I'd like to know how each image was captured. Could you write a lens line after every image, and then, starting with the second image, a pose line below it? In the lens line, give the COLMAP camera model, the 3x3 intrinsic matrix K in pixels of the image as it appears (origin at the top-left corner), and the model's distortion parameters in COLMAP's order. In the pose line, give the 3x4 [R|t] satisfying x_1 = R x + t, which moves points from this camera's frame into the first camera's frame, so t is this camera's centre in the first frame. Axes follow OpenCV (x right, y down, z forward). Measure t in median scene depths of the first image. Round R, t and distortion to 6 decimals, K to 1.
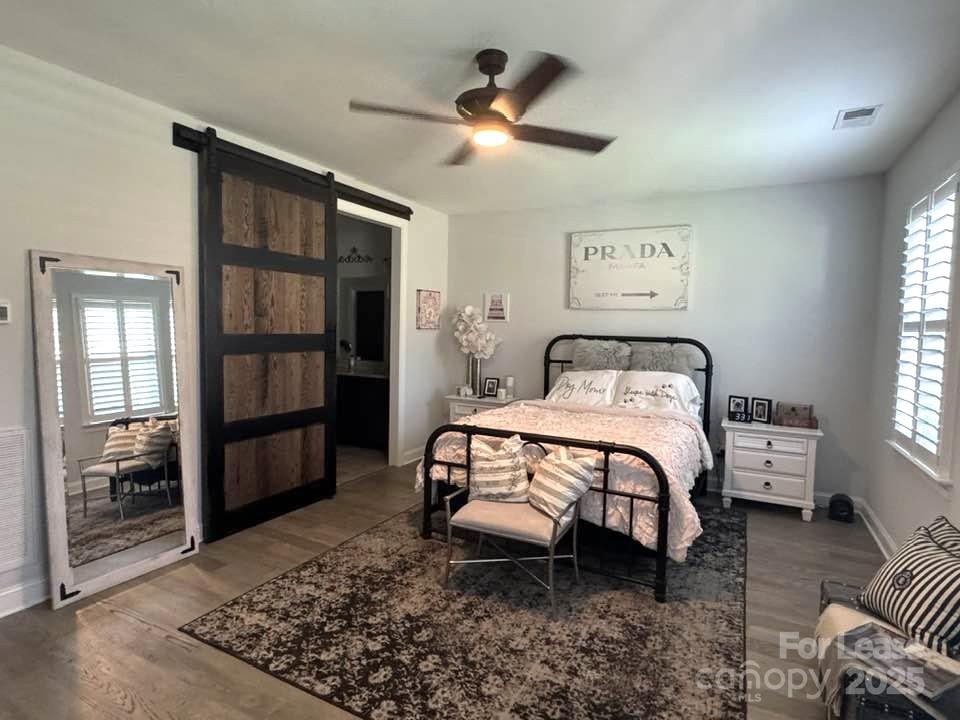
lens RADIAL K [[514.5, 0, 475.1], [0, 514.5, 352.6], [0, 0, 1]] dist [-0.002488, 0.000394]
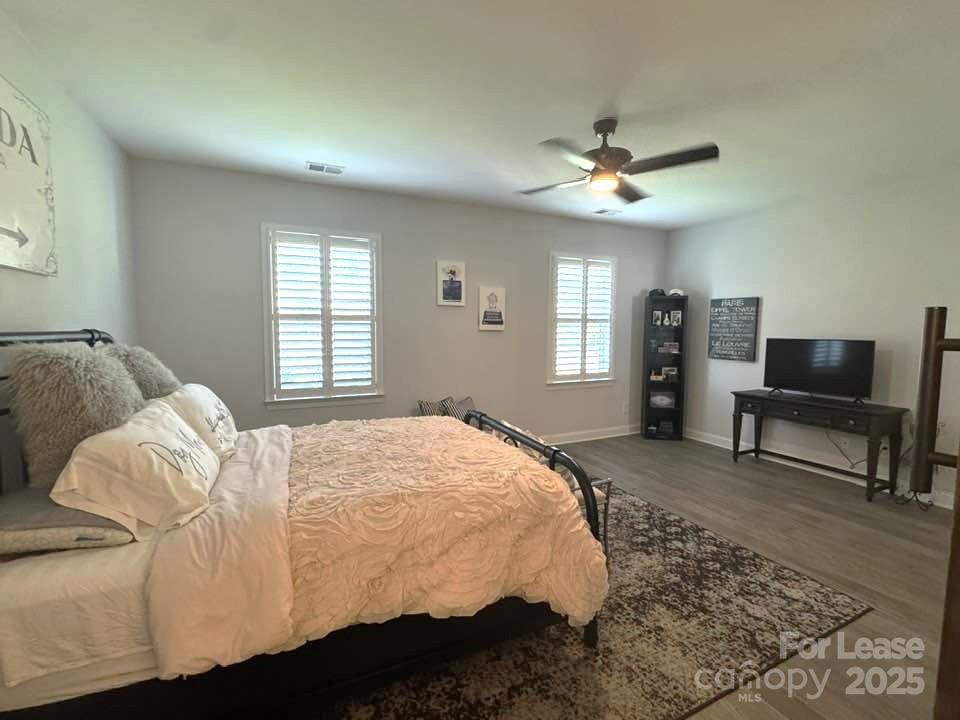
lens RADIAL K [[416.8, 0, 476.4], [0, 416.8, 364.3], [0, 0, 1]] dist [-0.008742, -0.000021]
pose [[-0.799212, -0.075934, 0.596234, -0.274287], [0.005834, 0.990961, 0.134025, -0.066331], [-0.601021, 0.110593, -0.791544, 1.507027]]
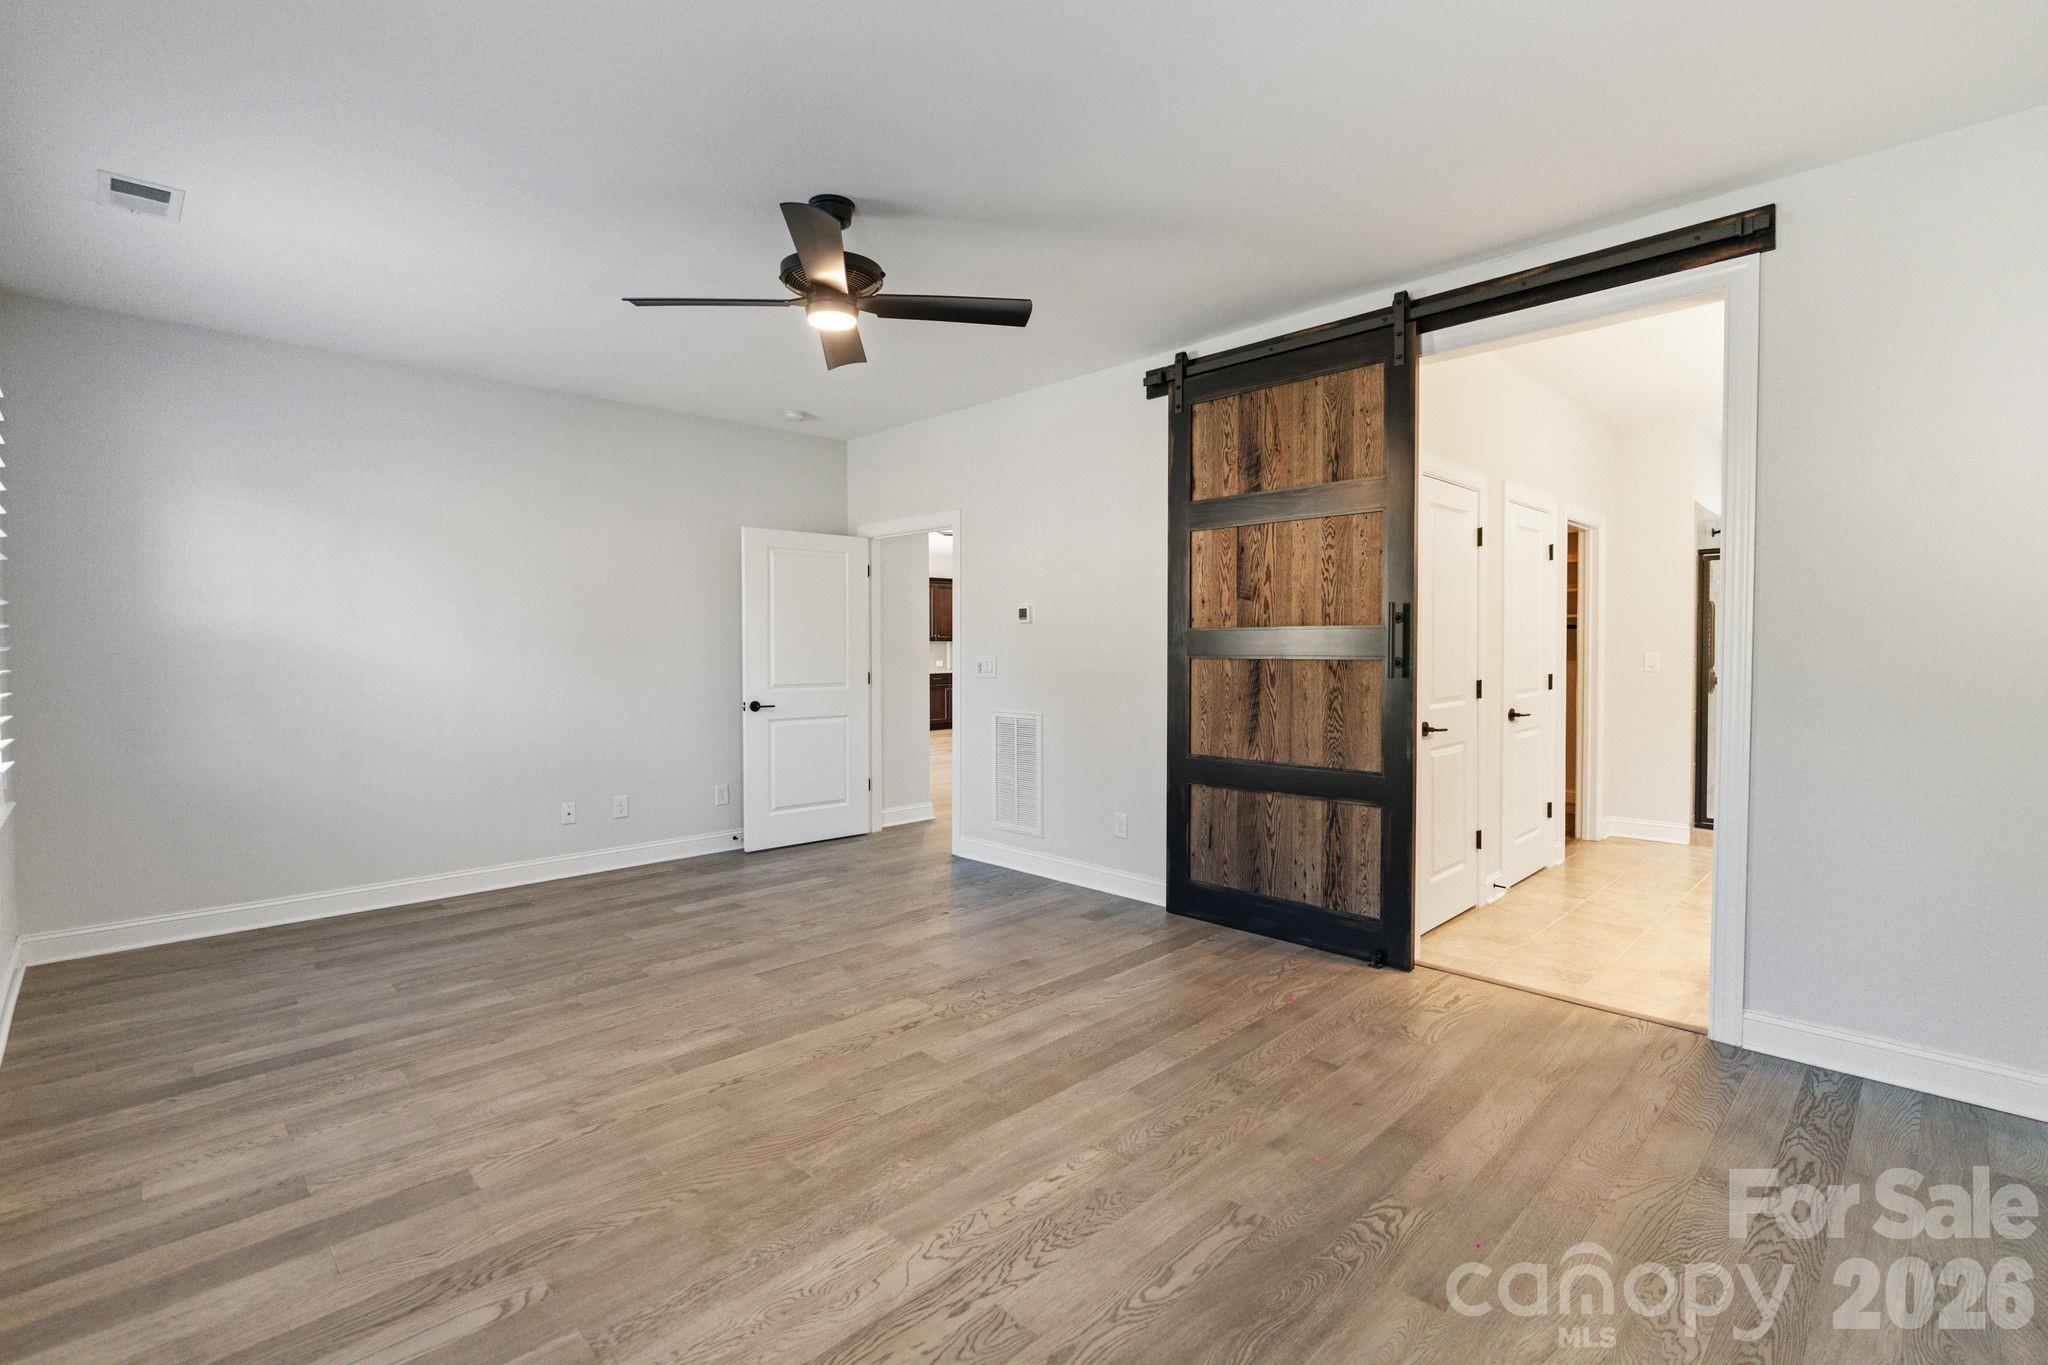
lens RADIAL K [[940.1, 0, 1012.0], [0, 940.1, 660.4], [0, 0, 1]] dist [-0.007184, 0.001301]
pose [[-0.296327, -0.007780, -0.955055, 0.829711], [-0.049407, 0.998753, 0.007194, 0.010702], [0.953808, 0.049318, -0.296342, 1.151852]]
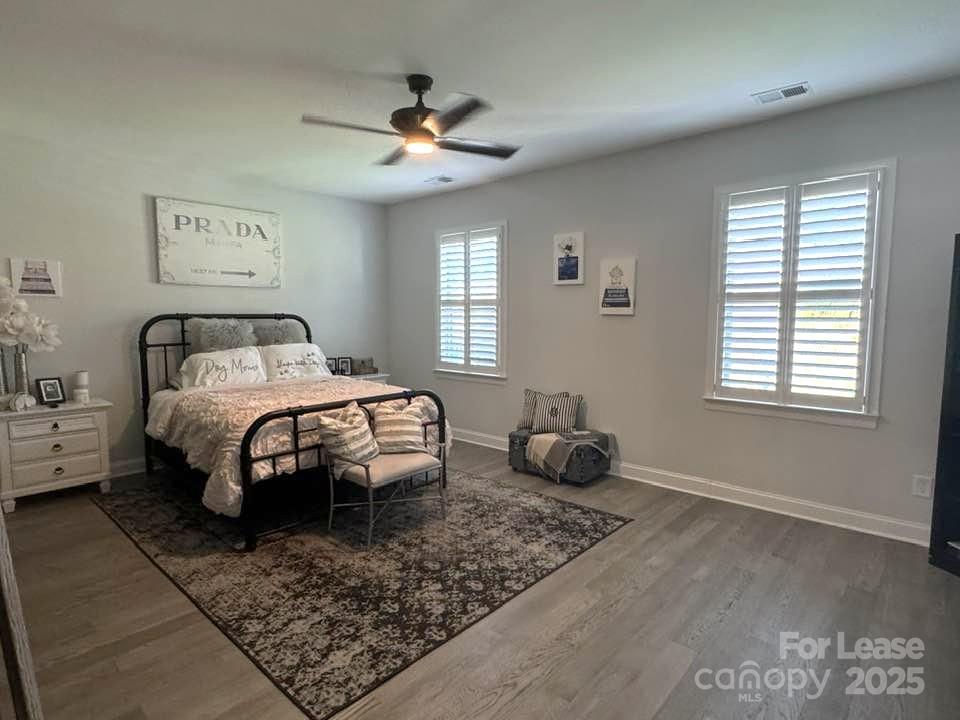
lens RADIAL K [[514.5, 0, 481.9], [0, 514.5, 358.9], [0, 0, 1]] dist [-0.002488, 0.000394]
pose [[0.240304, -0.107113, 0.964770, -0.824621], [0.049751, 0.993946, 0.097961, -0.026106], [-0.969422, 0.024458, 0.244178, 0.412488]]
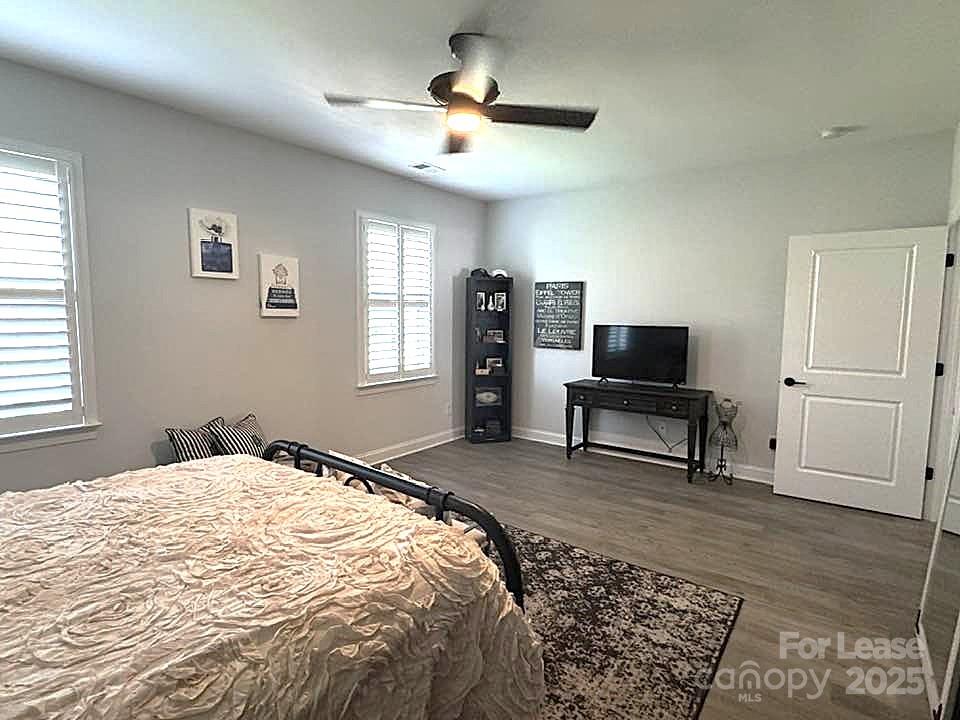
lens RADIAL K [[498.0, 0, 474.1], [0, 498.0, 362.0], [0, 0, 1]] dist [-0.007996, 0.002983]
pose [[-0.985716, -0.044343, 0.162471, -0.120755], [-0.020883, 0.989451, 0.143354, -0.062892], [-0.167114, 0.137914, -0.976244, 1.437396]]
